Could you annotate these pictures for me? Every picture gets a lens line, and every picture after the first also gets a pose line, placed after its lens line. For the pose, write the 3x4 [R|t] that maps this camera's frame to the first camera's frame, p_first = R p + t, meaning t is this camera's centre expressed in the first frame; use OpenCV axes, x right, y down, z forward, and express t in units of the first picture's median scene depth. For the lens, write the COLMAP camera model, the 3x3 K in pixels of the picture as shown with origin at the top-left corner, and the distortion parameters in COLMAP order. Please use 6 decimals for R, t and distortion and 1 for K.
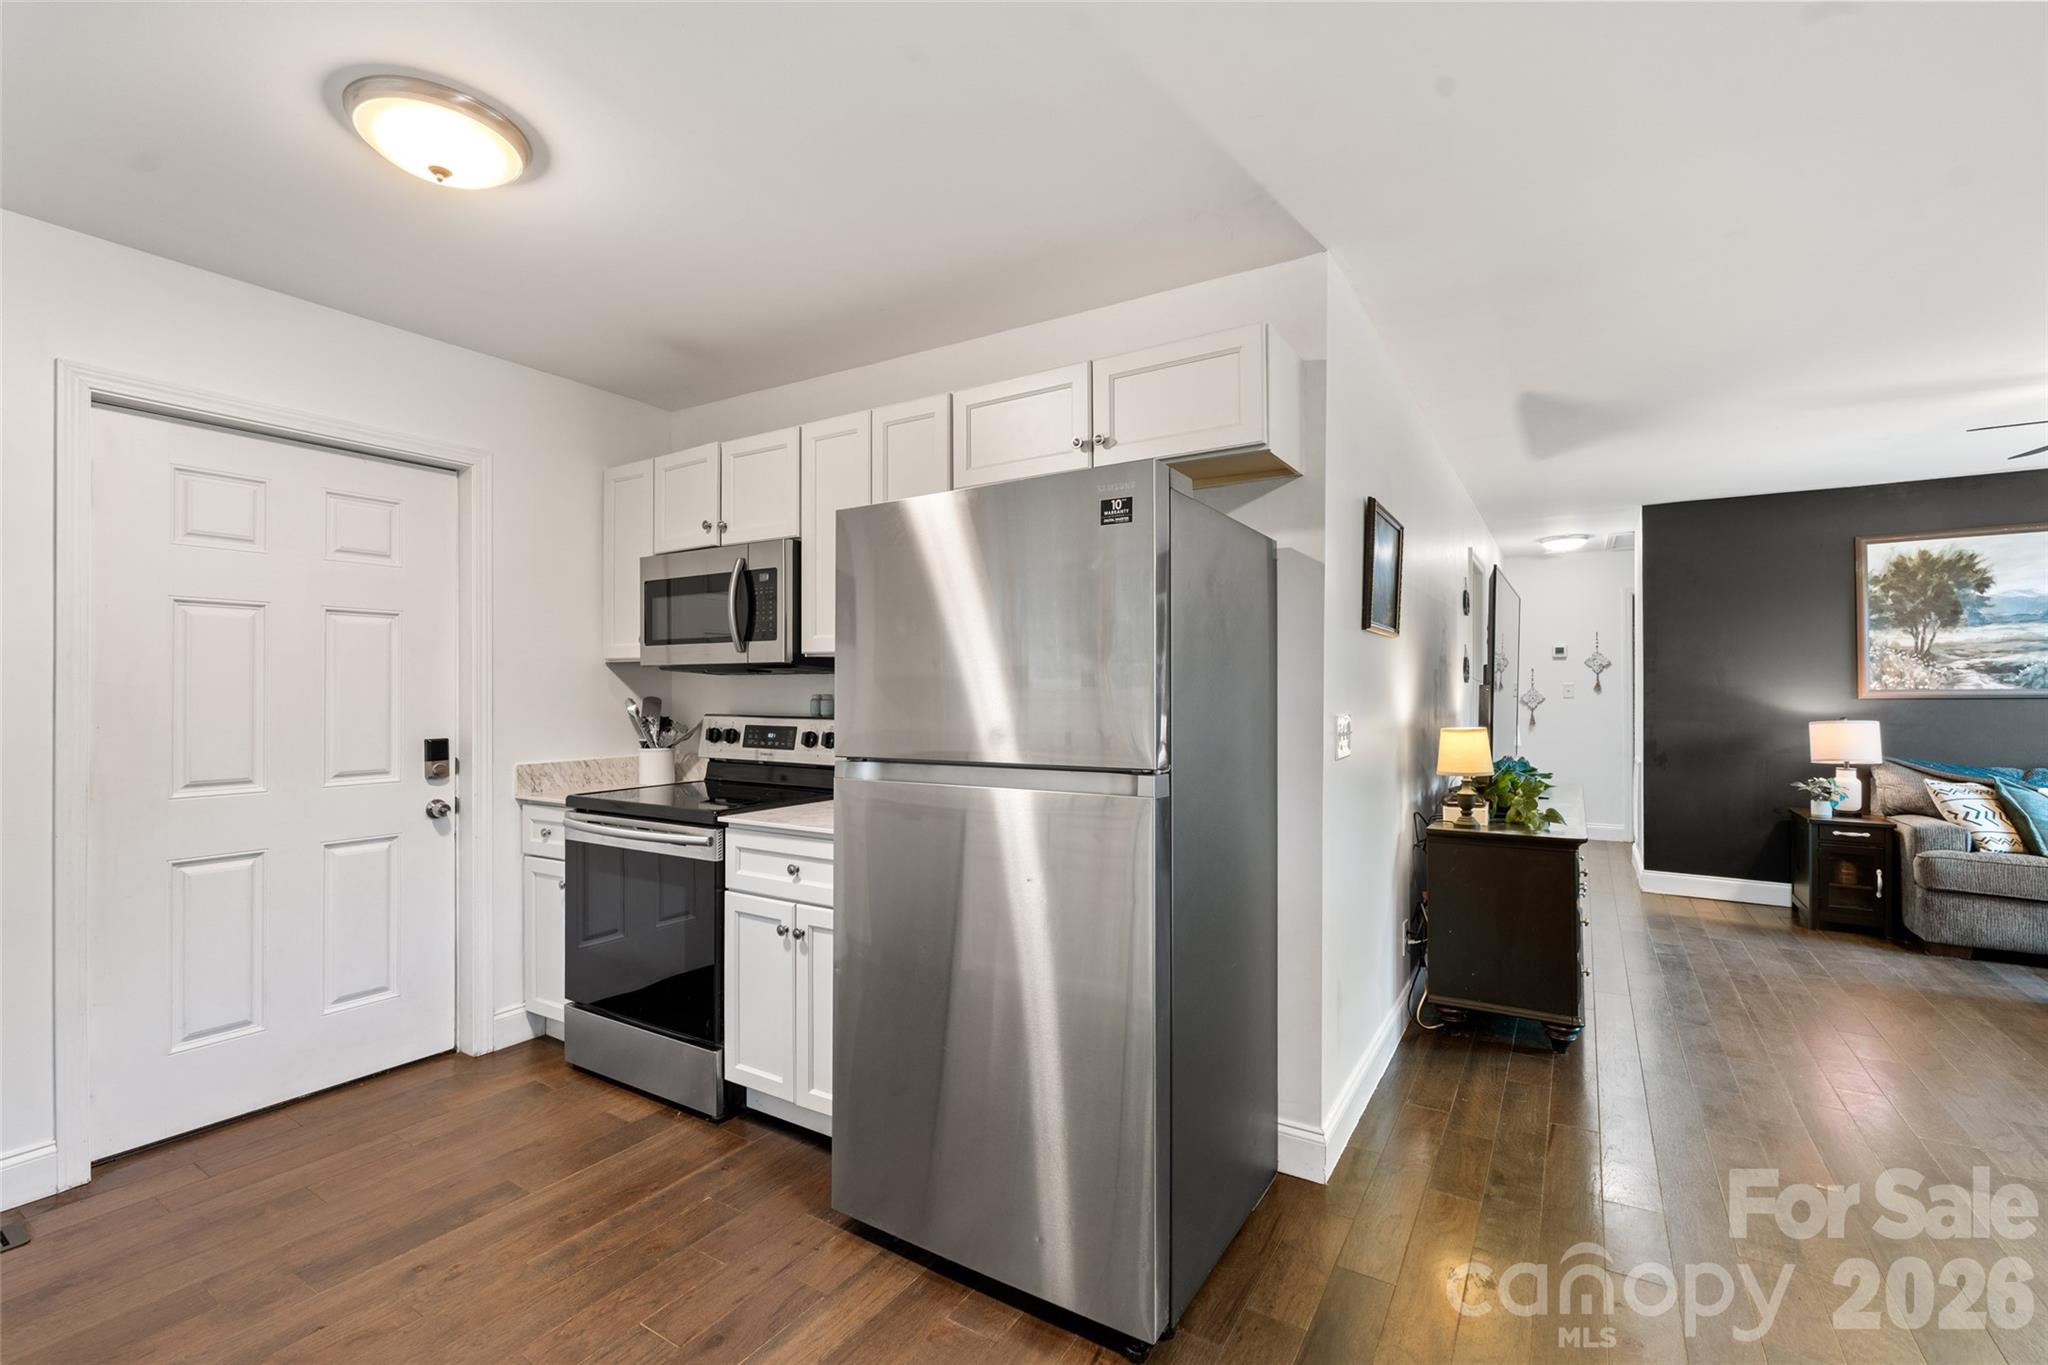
lens RADIAL K [[891.8, 0, 1022.1], [0, 891.8, 686.0], [0, 0, 1]] dist [-0.004668, 0.000505]
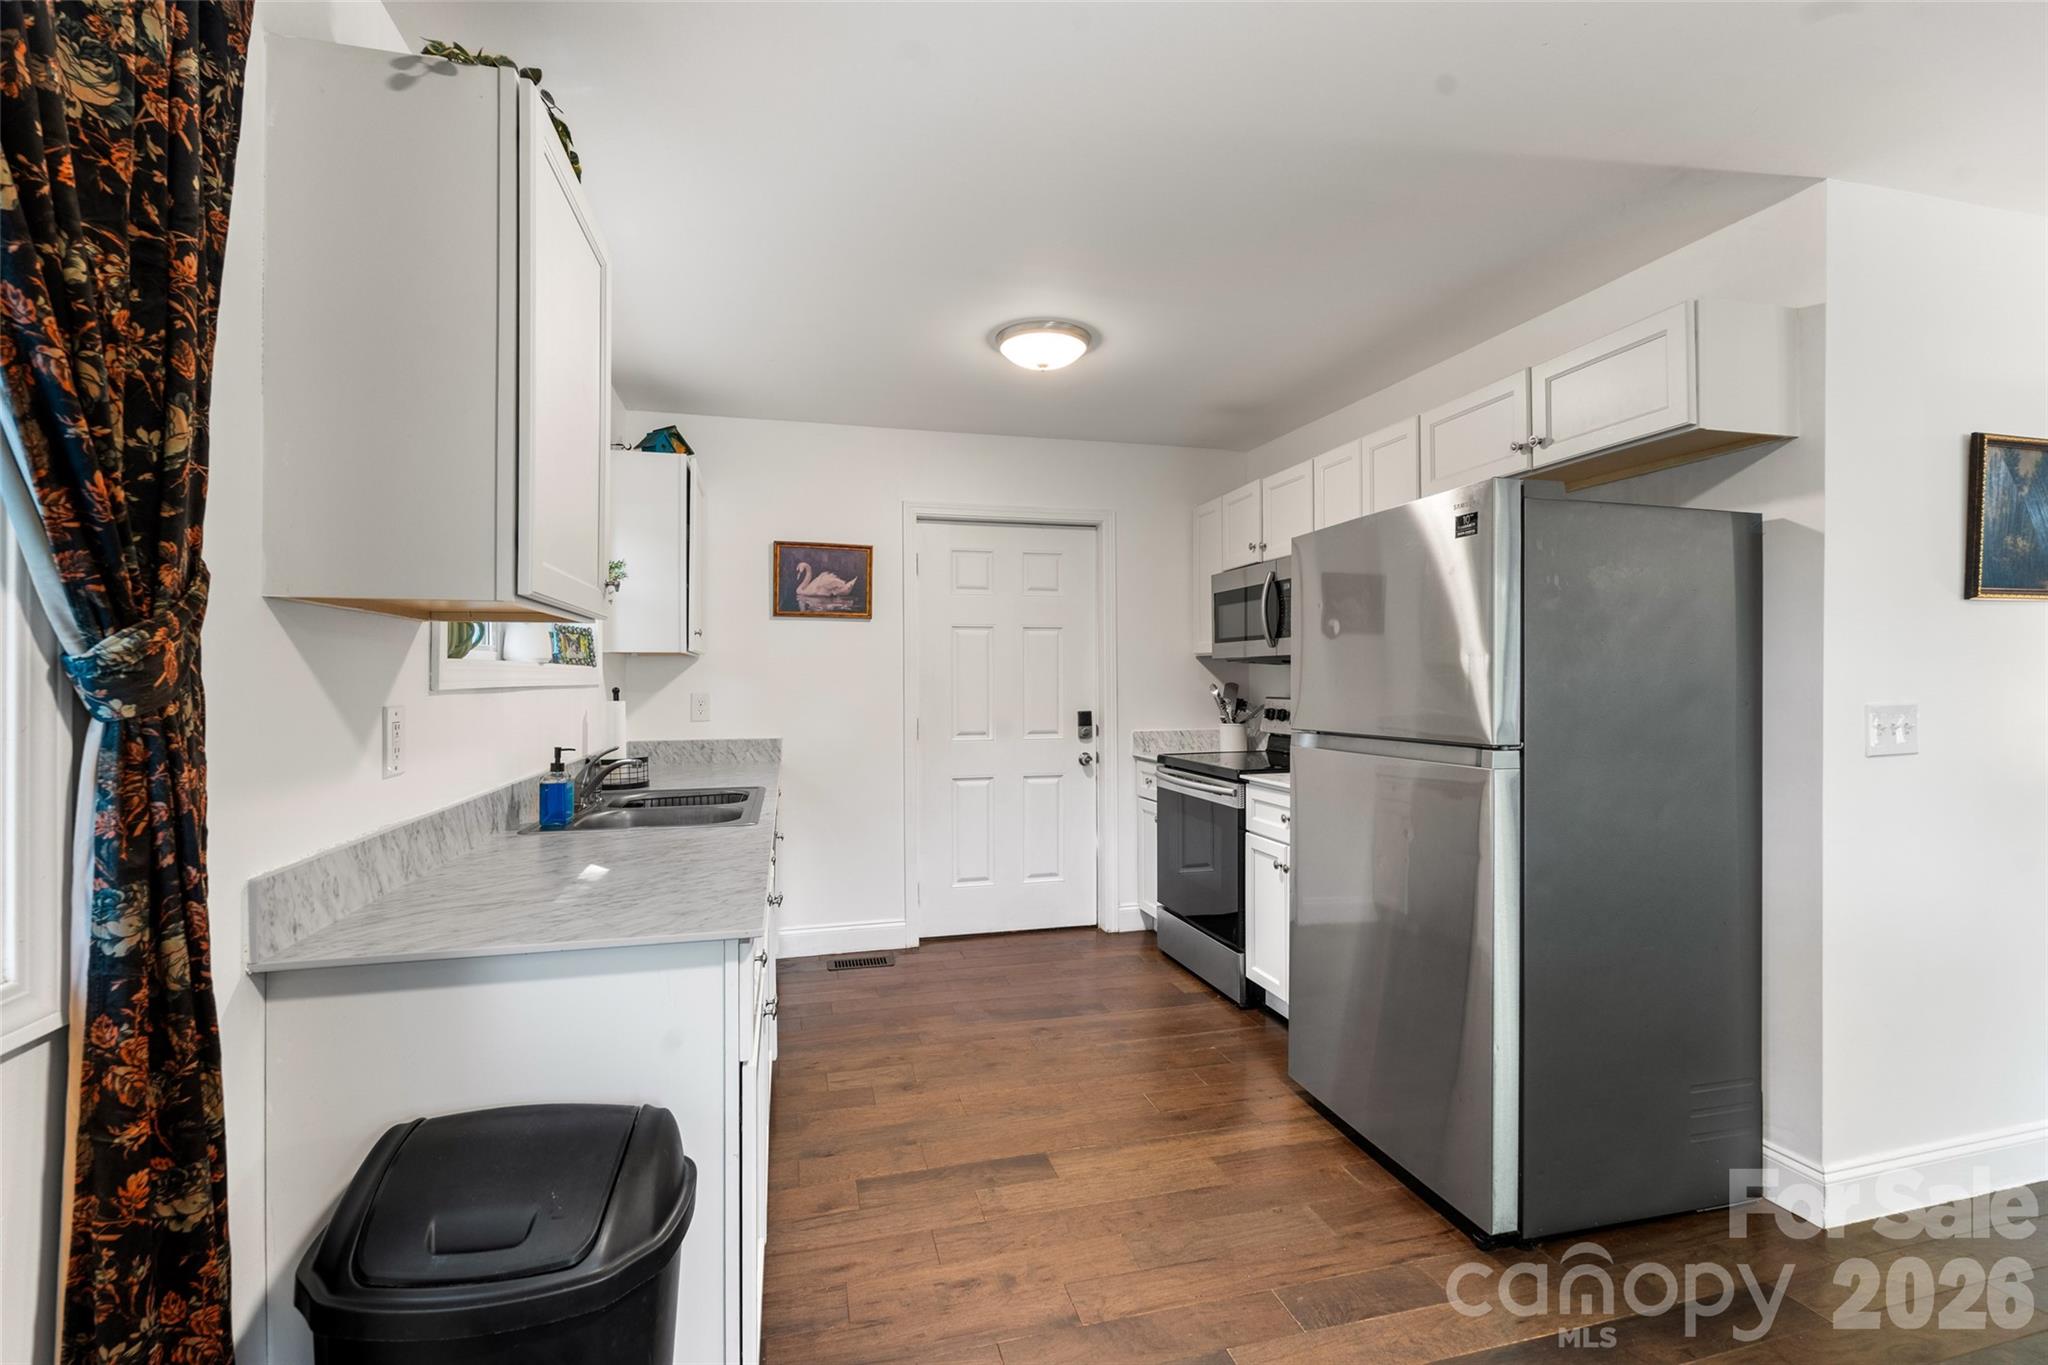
lens RADIAL K [[891.8, 0, 1013.8], [0, 891.8, 680.1], [0, 0, 1]] dist [-0.004668, 0.000505]
pose [[0.727047, -0.001132, -0.686587, 0.313446], [0.007208, 0.999956, 0.005984, -0.001779], [0.686550, -0.009300, 0.727023, -0.175172]]
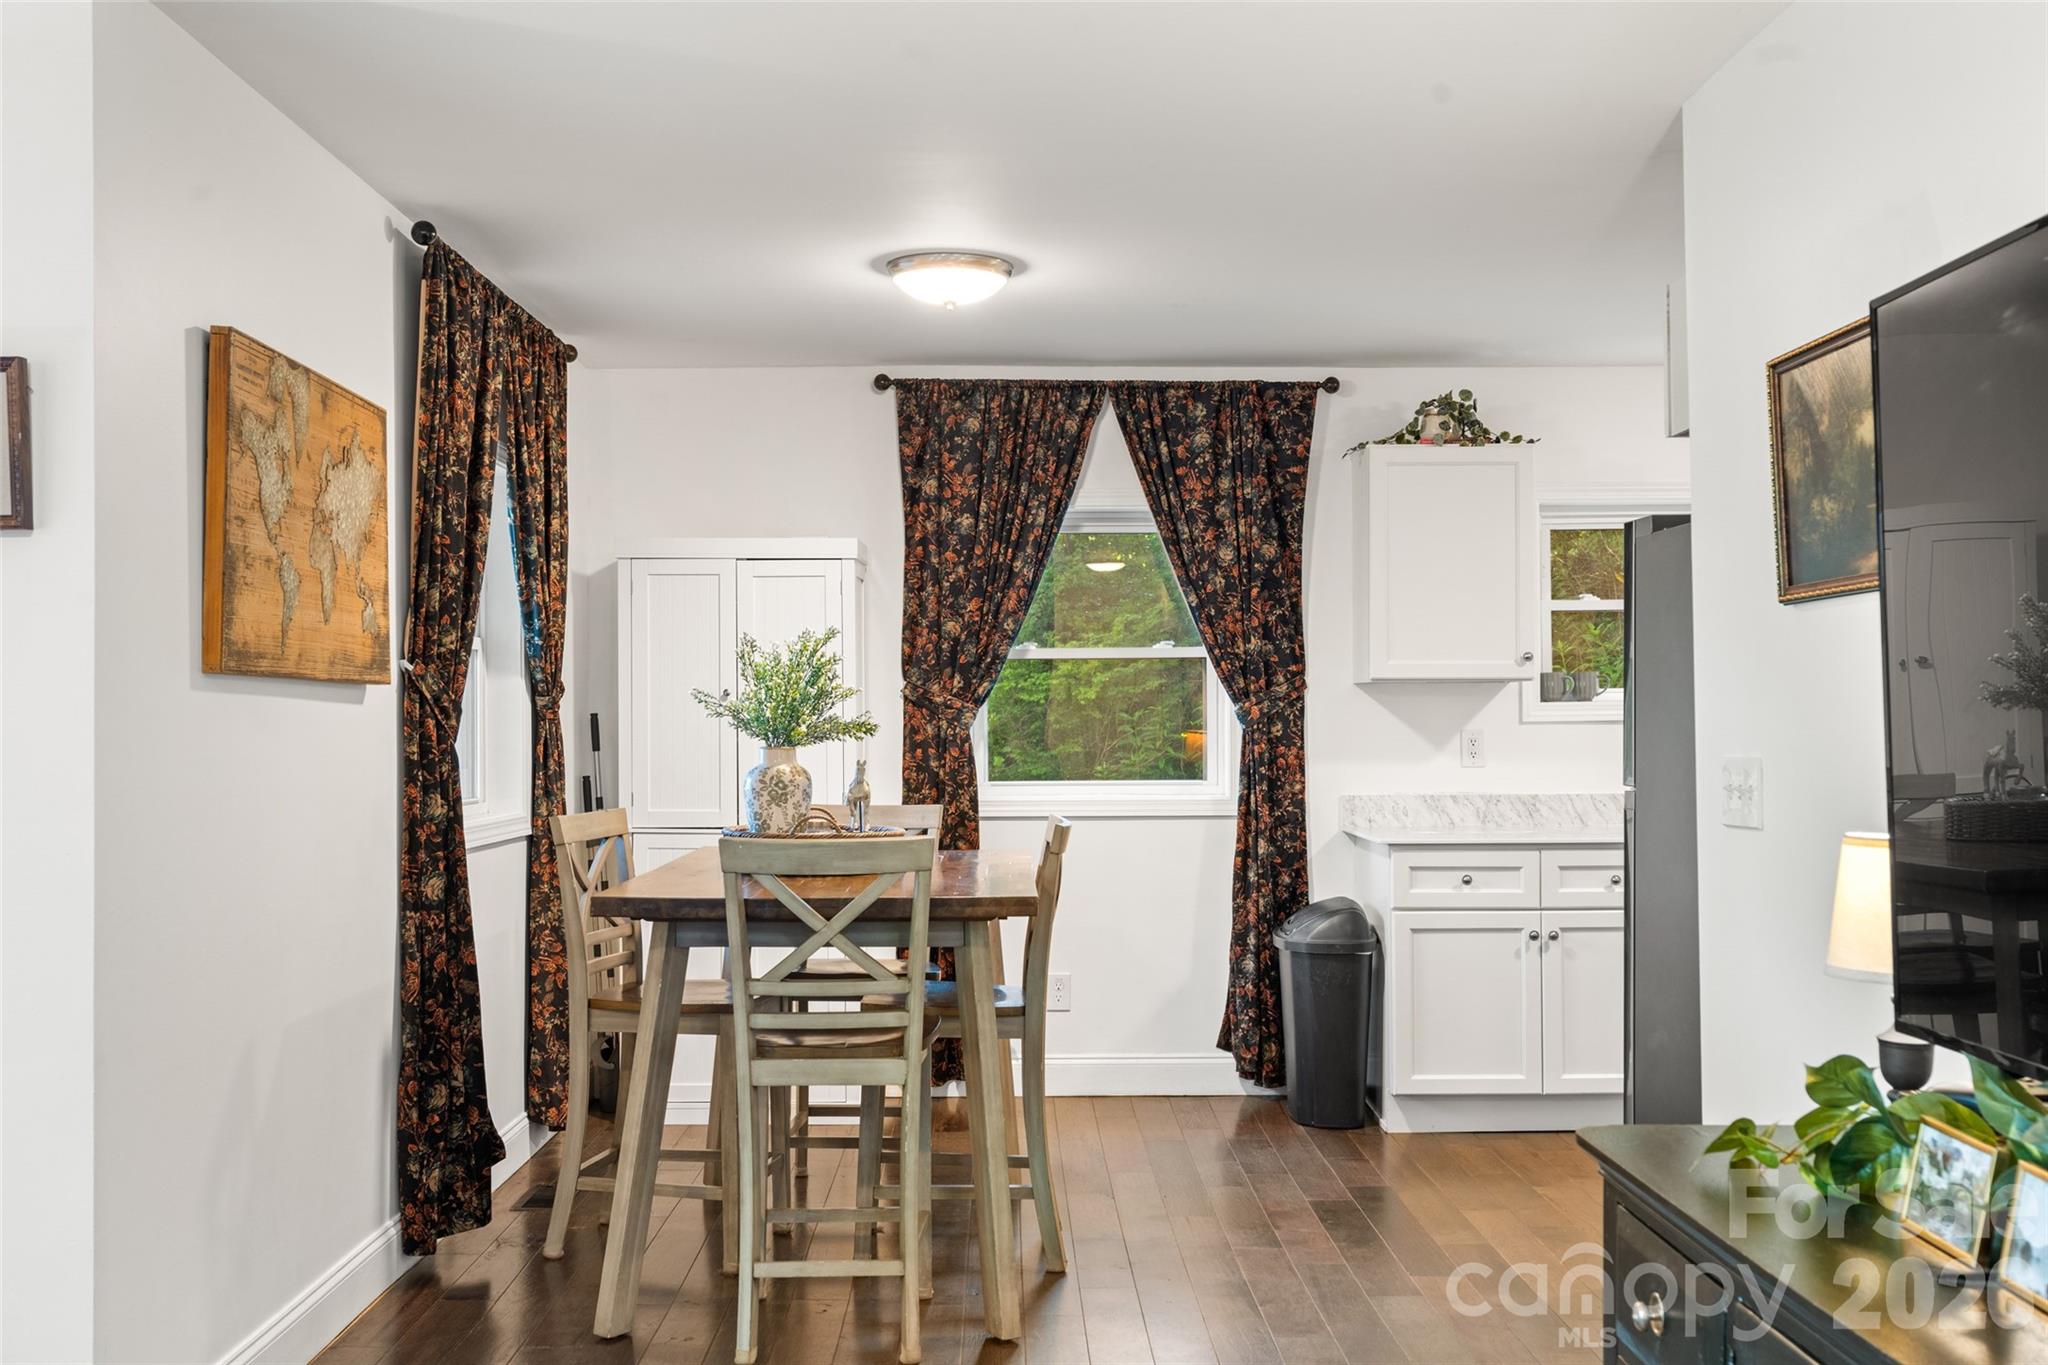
lens RADIAL K [[1986.1, 0, 1022.8], [0, 1986.1, 691.6], [0, 0, 1]] dist [0.009092, 0.000000]
pose [[-0.836392, 0.000457, -0.548132, 1.476844], [0.009135, 0.999872, -0.013105, -0.004669], [0.548056, -0.015969, -0.836289, 1.802650]]
